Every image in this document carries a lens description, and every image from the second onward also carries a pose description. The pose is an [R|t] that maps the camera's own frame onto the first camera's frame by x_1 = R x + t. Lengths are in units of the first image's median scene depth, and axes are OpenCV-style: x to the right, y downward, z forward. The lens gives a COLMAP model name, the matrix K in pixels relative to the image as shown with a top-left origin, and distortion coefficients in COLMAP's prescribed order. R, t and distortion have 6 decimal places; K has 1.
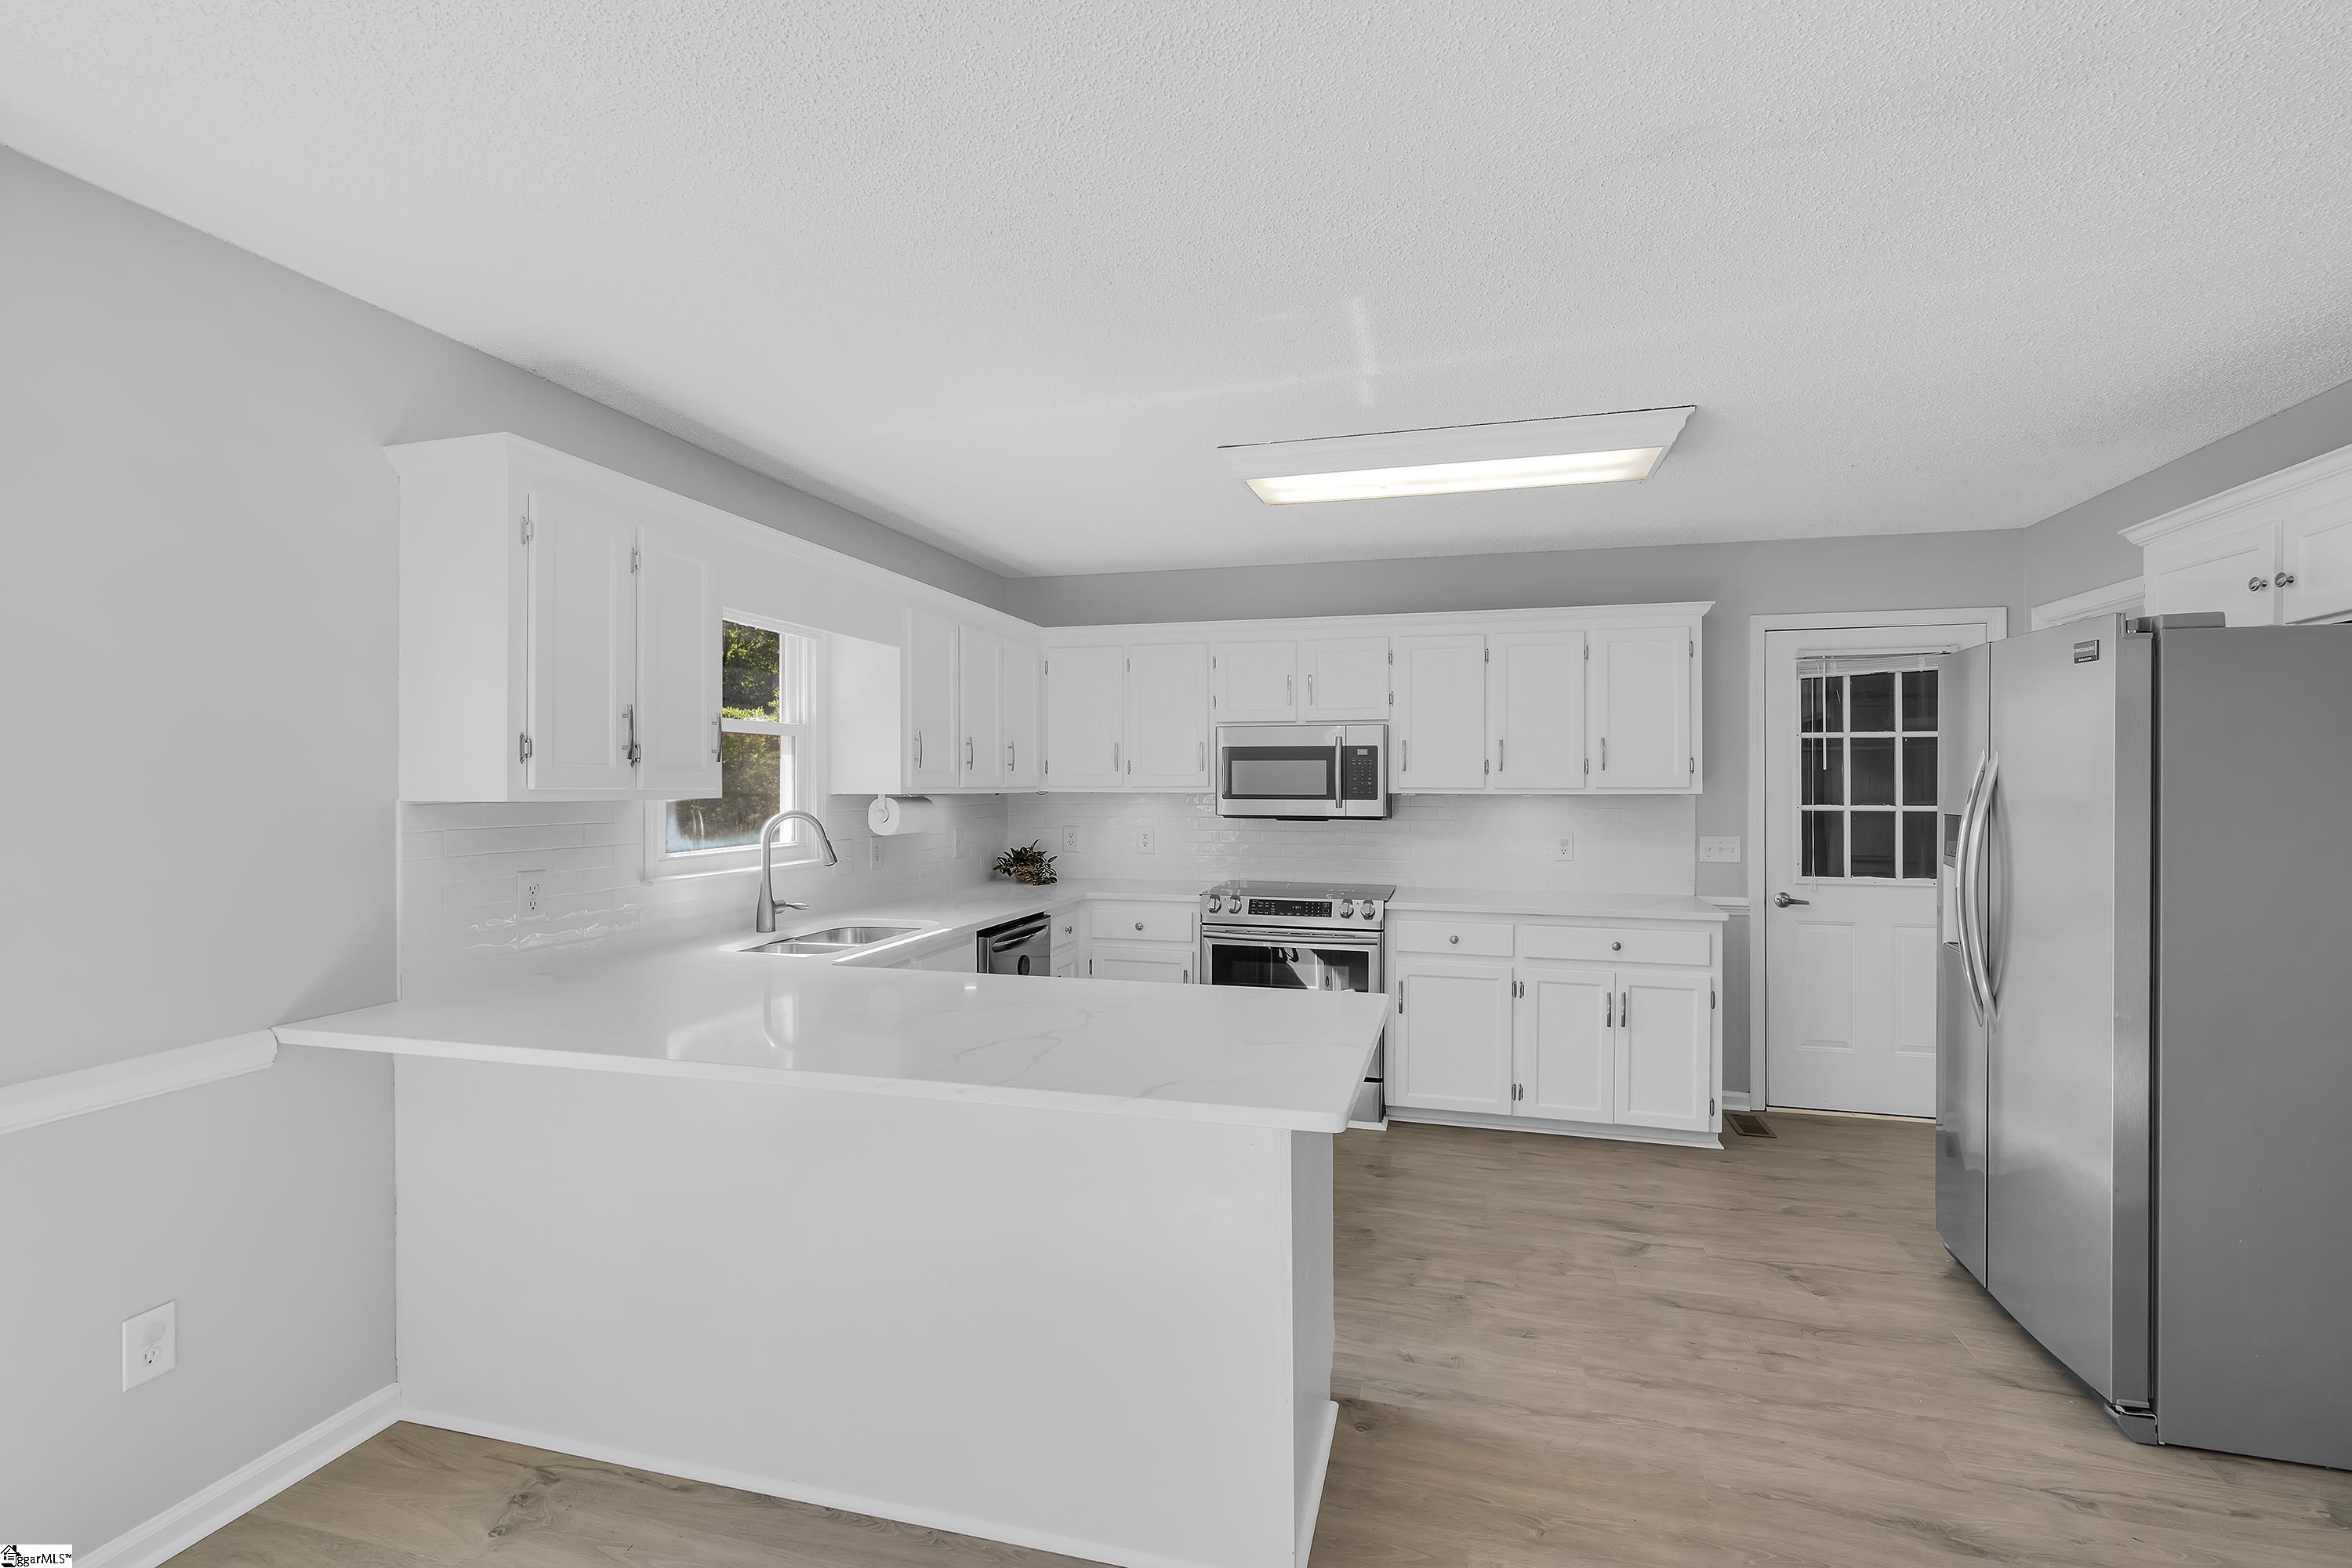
lens RADIAL K [[1068.9, 0, 1171.3], [0, 1068.9, 780.6], [0, 0, 1]] dist [-0.008111, 0.004406]
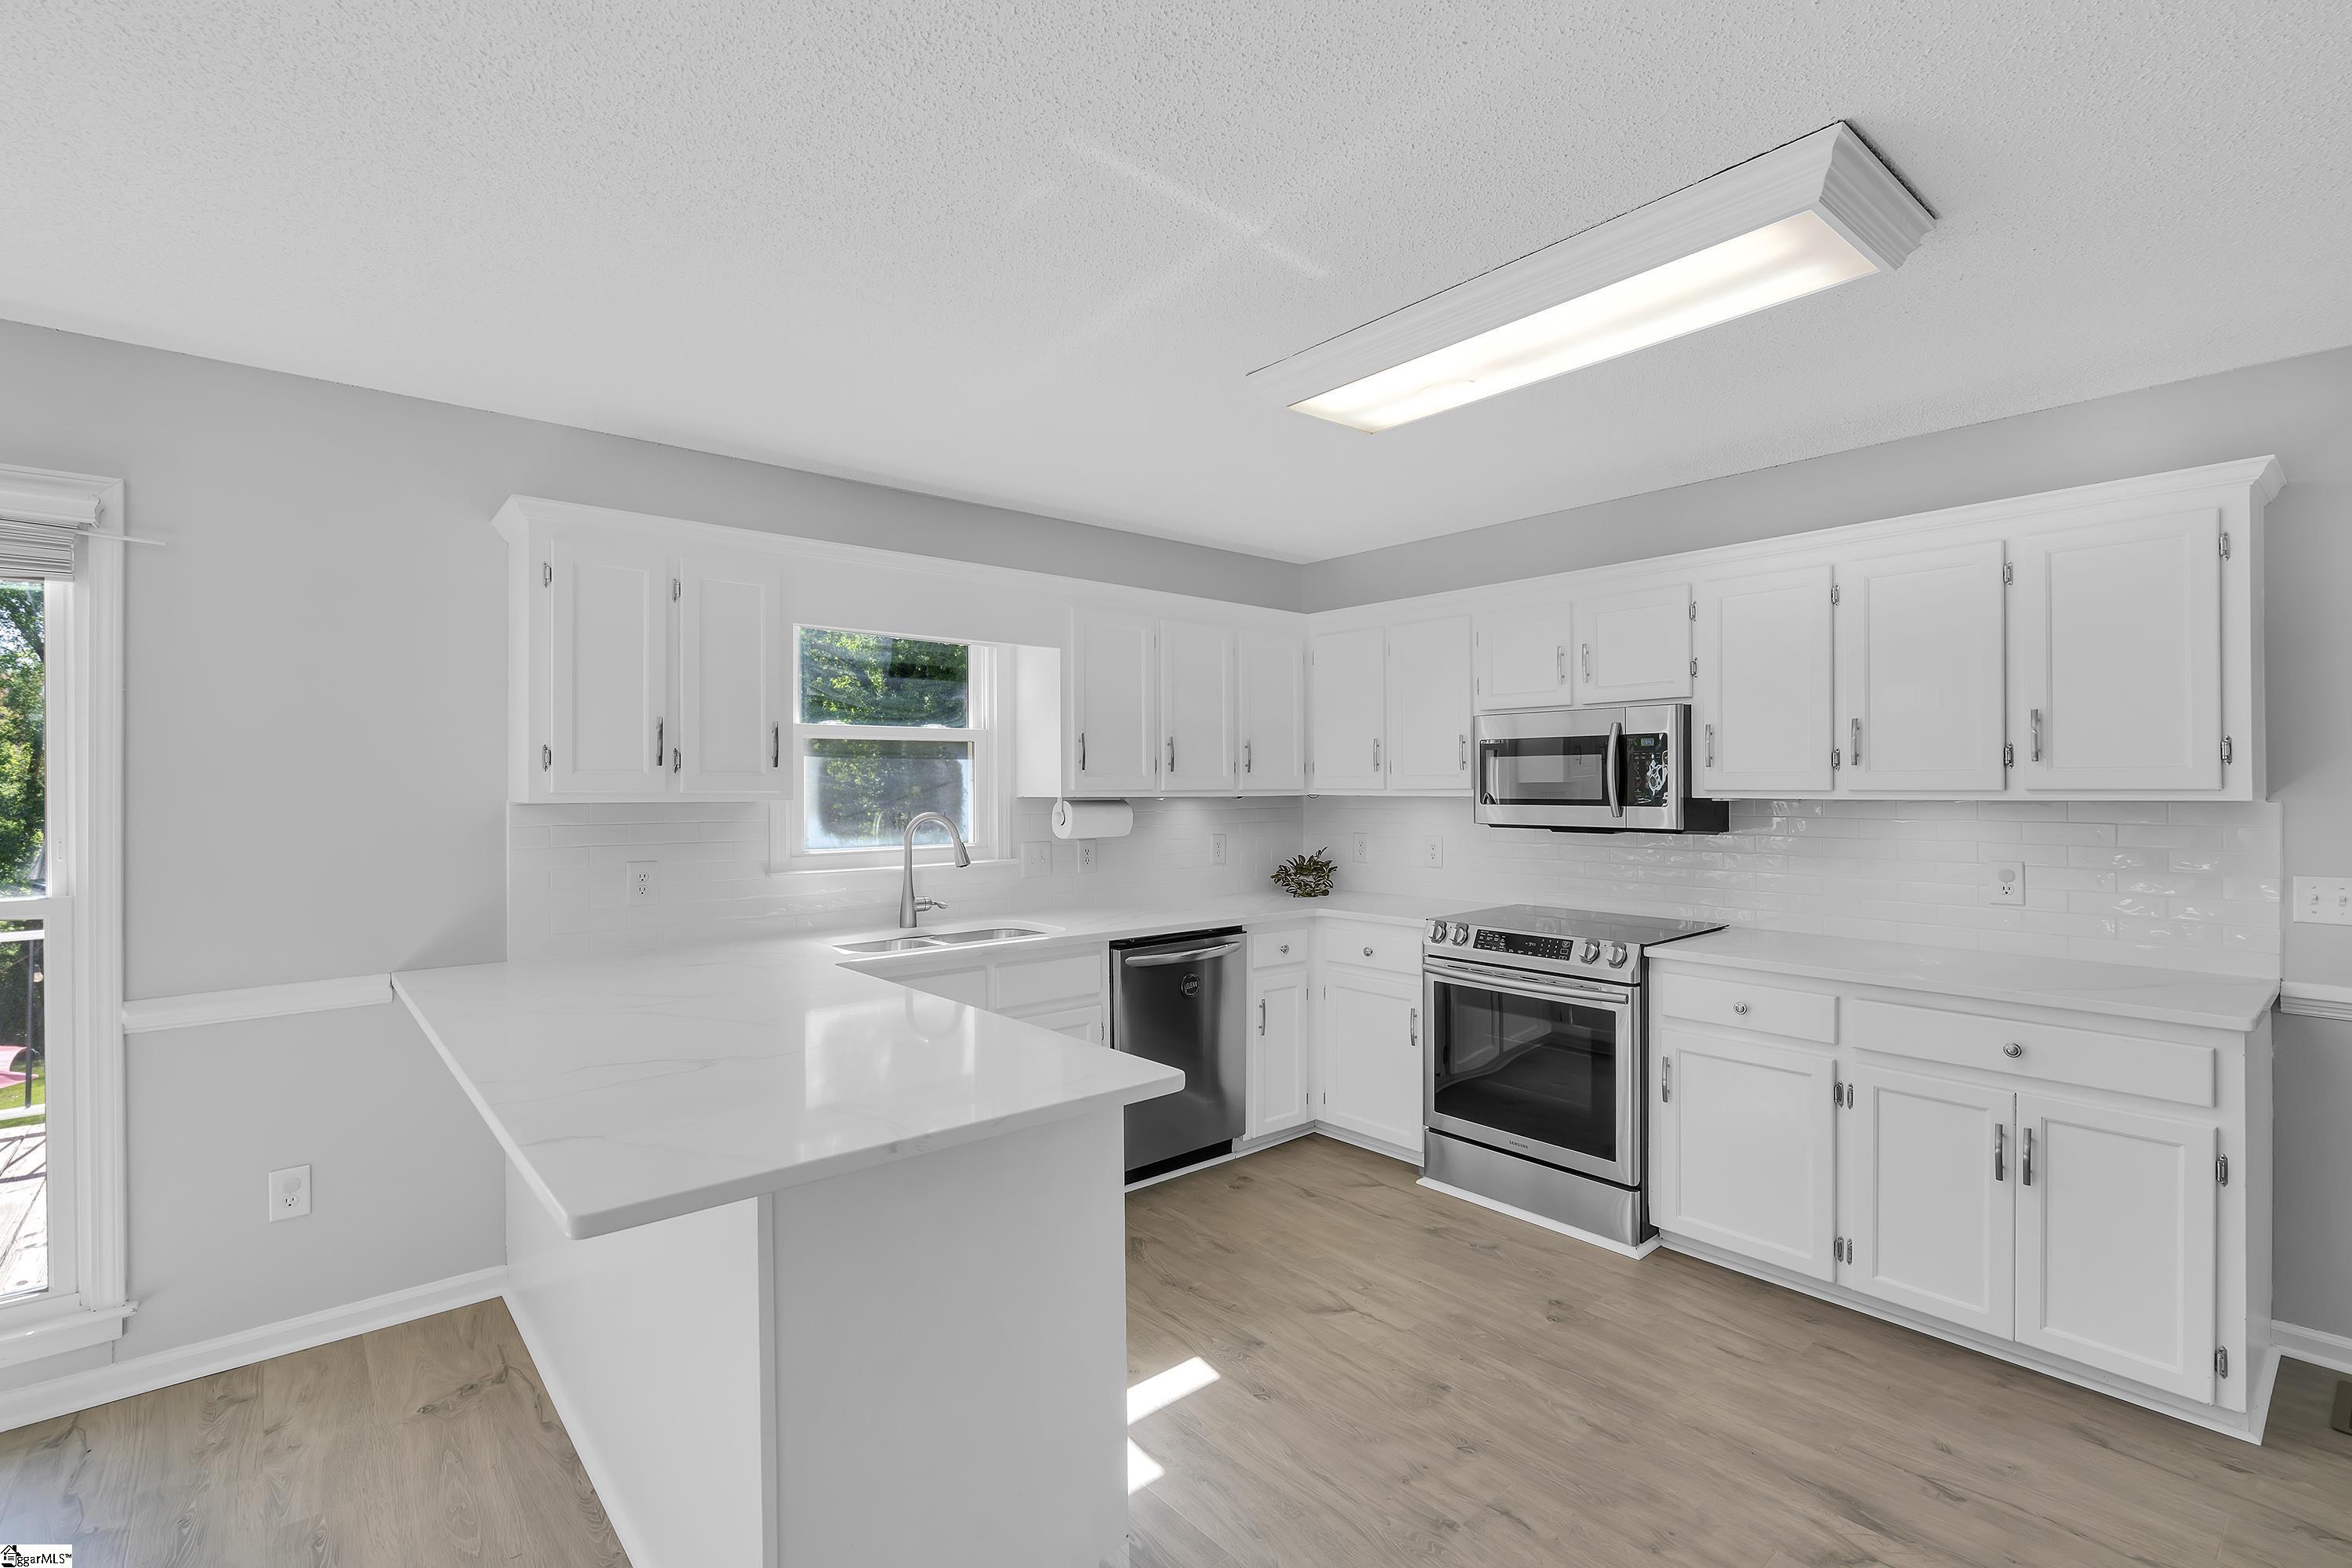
lens RADIAL K [[1056.8, 0, 1177.4], [0, 1056.8, 786.0], [0, 0, 1]] dist [-0.000047, 0.000611]
pose [[0.830286, -0.003748, -0.557325, 0.355817], [0.004555, 0.999990, 0.000061, 0.002401], [0.557319, -0.002589, 0.830294, 0.232423]]
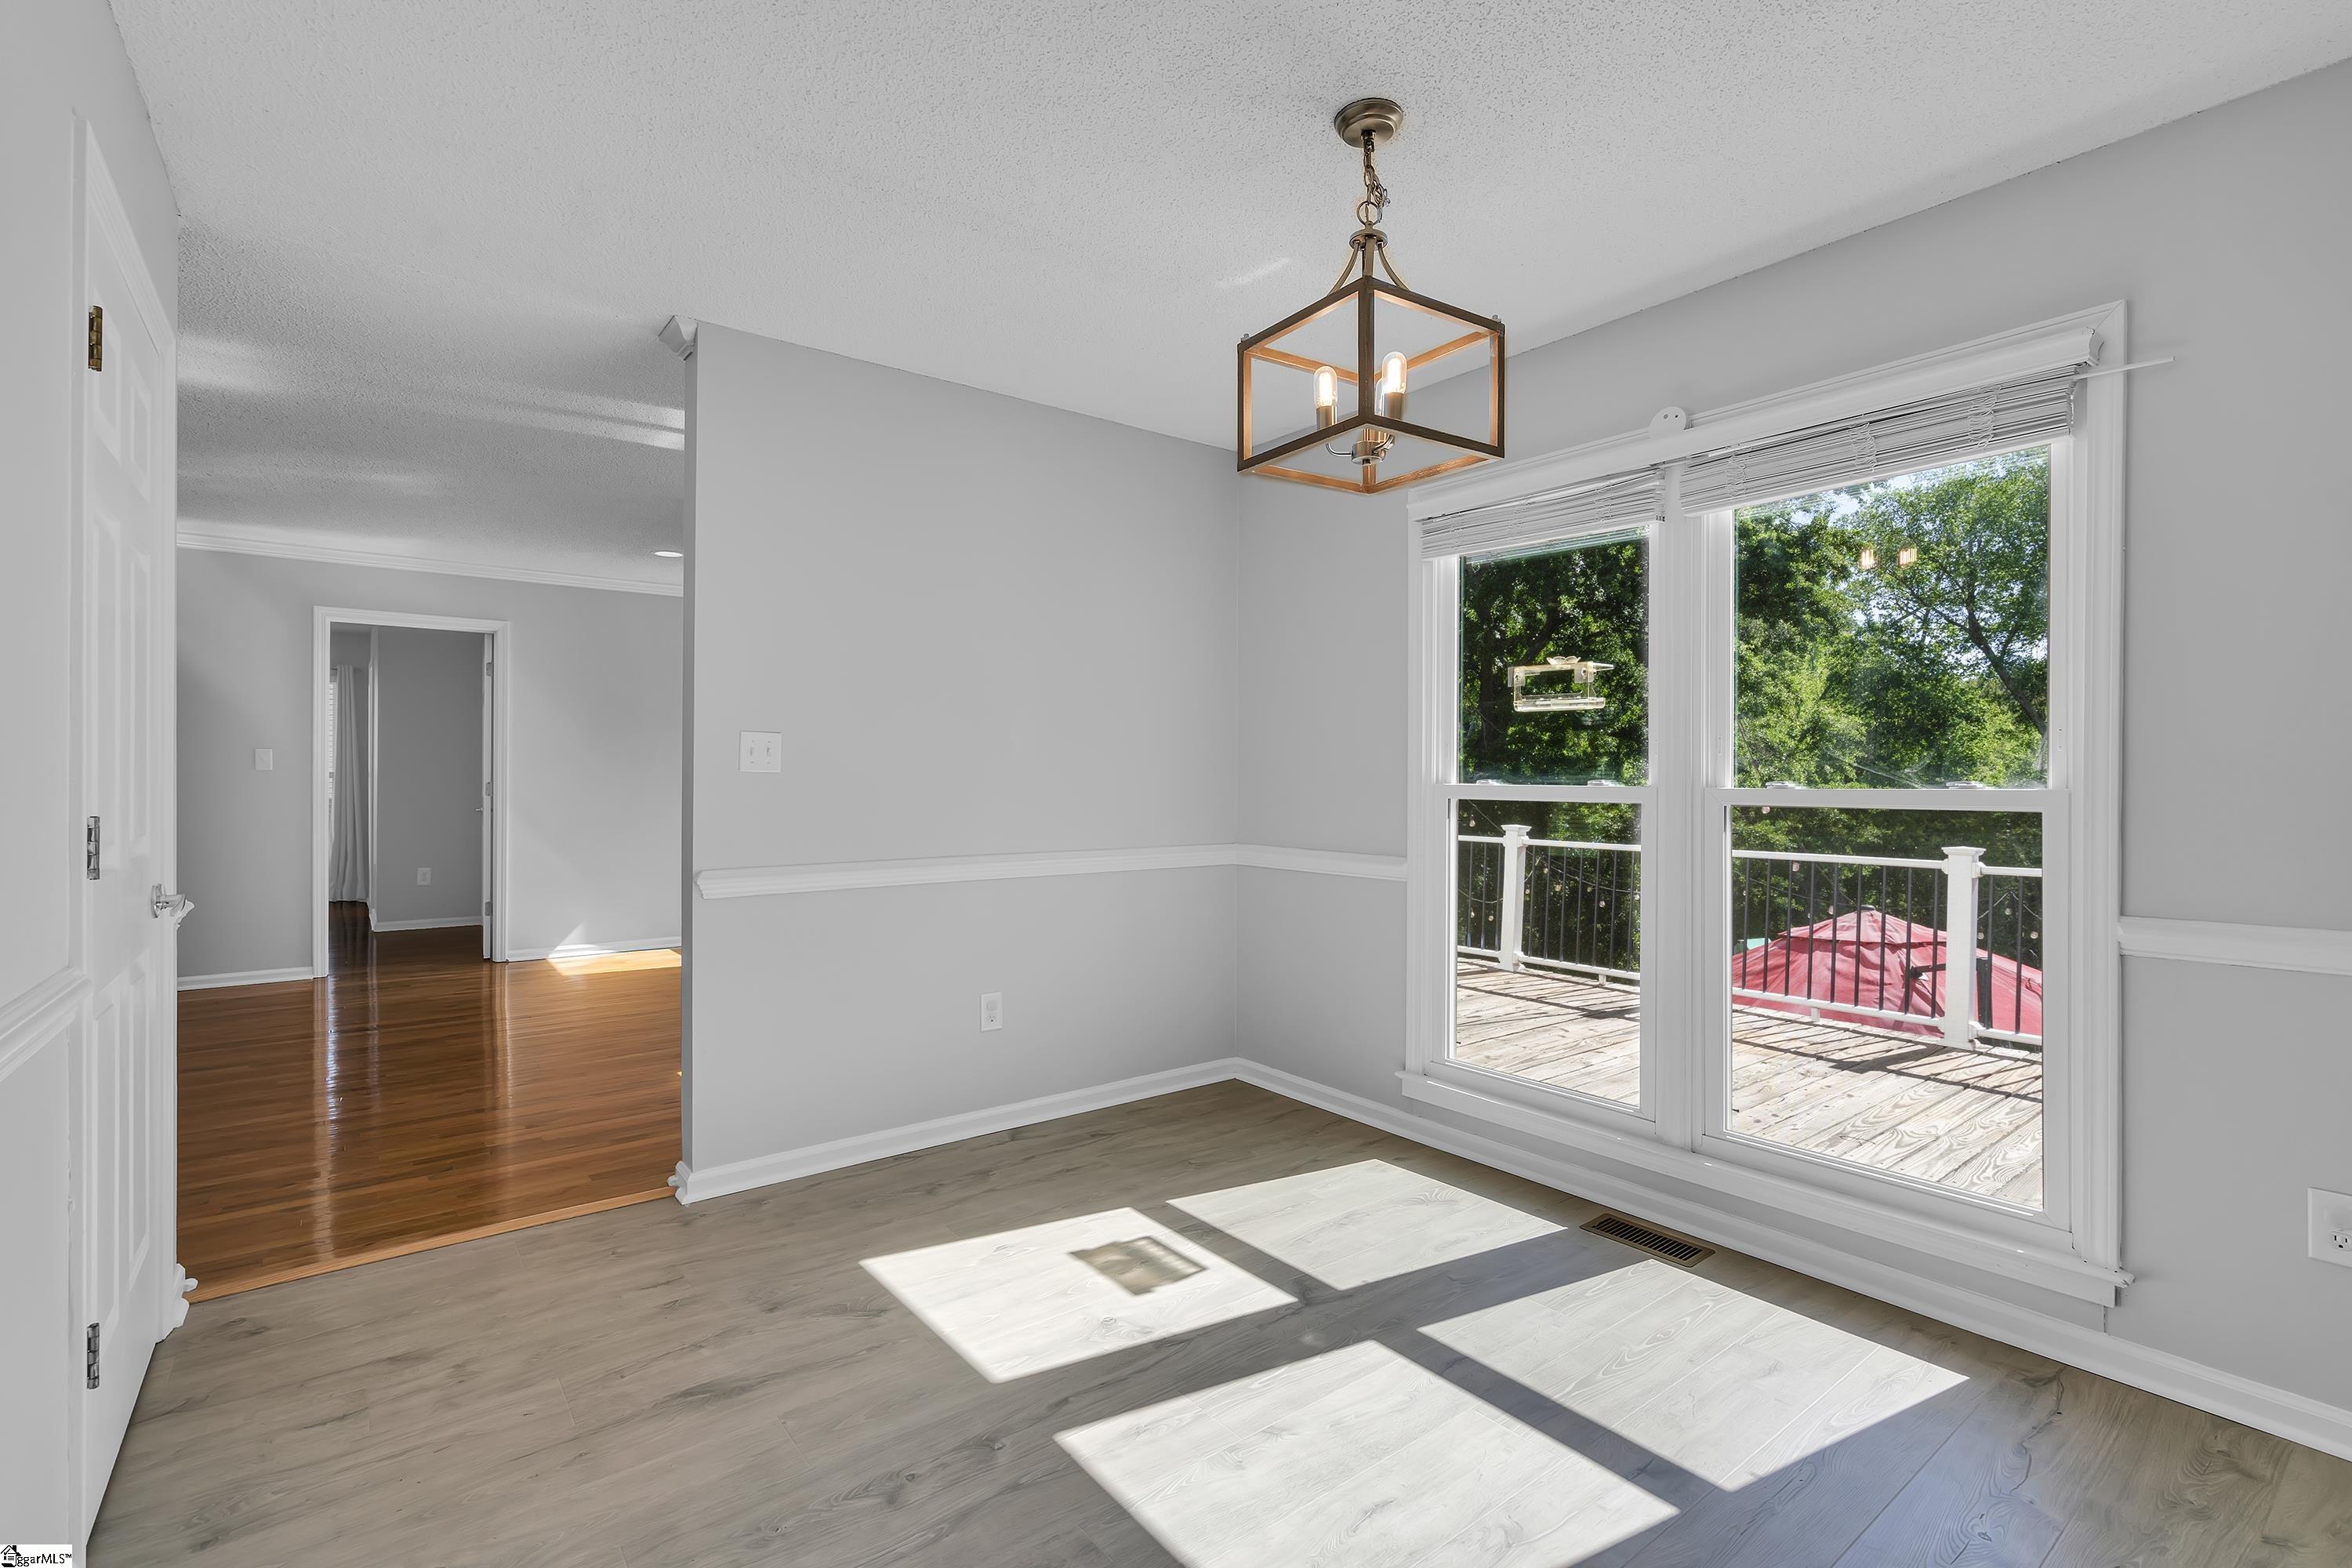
lens RADIAL K [[1068.9, 0, 1171.3], [0, 1068.9, 780.6], [0, 0, 1]] dist [-0.008111, 0.004406]
pose [[-0.597563, 0.000359, -0.801822, 0.212672], [-0.004266, 0.999984, 0.003627, 0.055919], [0.801811, 0.005587, -0.597552, 0.334590]]
